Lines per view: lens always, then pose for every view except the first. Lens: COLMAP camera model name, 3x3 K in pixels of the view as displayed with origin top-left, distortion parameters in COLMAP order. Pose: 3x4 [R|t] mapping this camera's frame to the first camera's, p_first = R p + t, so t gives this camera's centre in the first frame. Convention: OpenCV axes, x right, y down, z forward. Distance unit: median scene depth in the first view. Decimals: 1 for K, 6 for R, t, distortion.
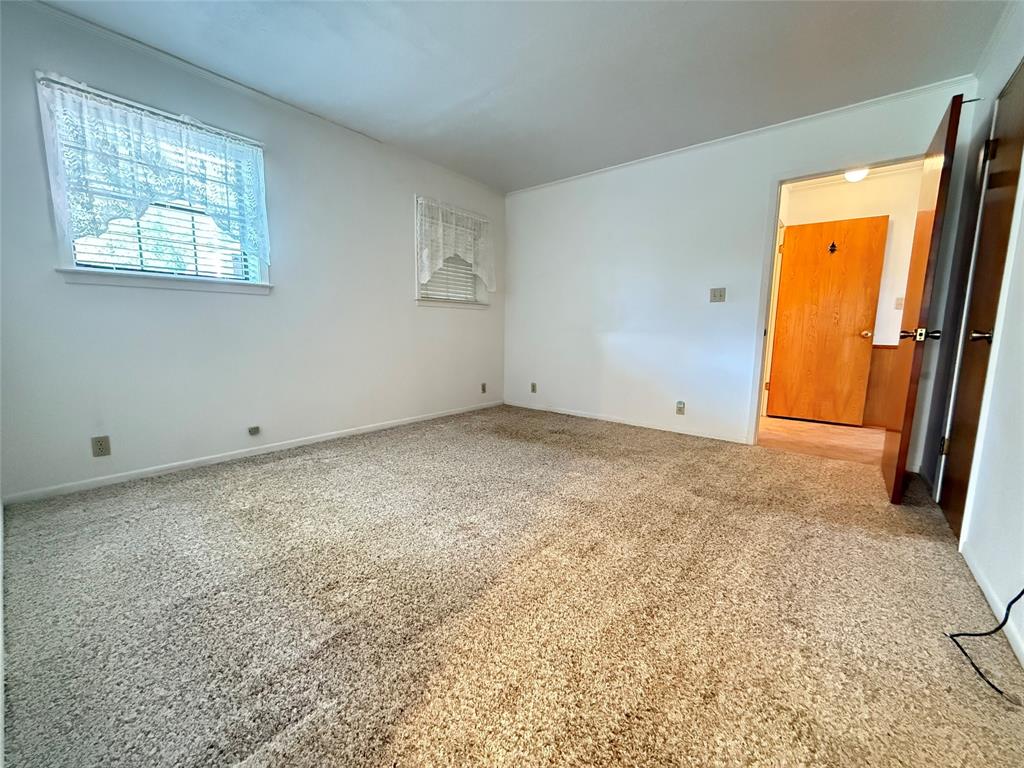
lens RADIAL K [[413.9, 0, 512.0], [0, 413.9, 384.0], [0, 0, 1]] dist [-0.000200, -0.000029]
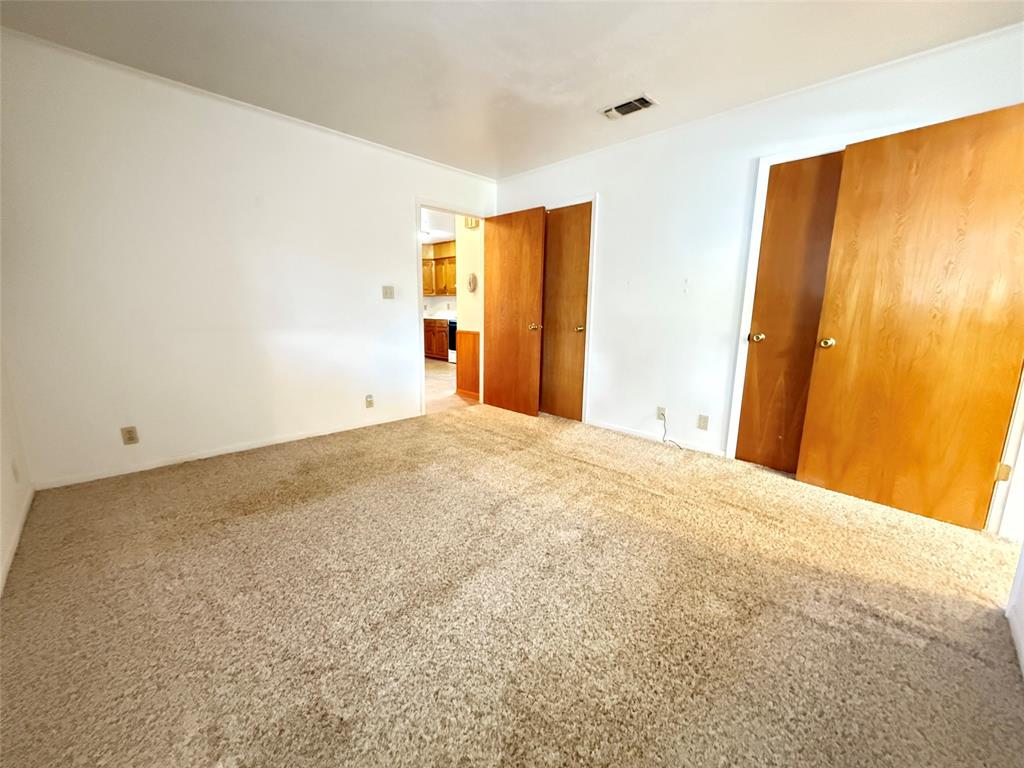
lens RADIAL K [[413.9, 0, 512.0], [0, 413.9, 384.0], [0, 0, 1]] dist [-0.000200, -0.000029]
pose [[0.085185, -0.189178, 0.978241, -0.658461], [0.111480, 0.977454, 0.179318, -0.152394], [-0.990109, 0.093779, 0.104354, 0.650350]]
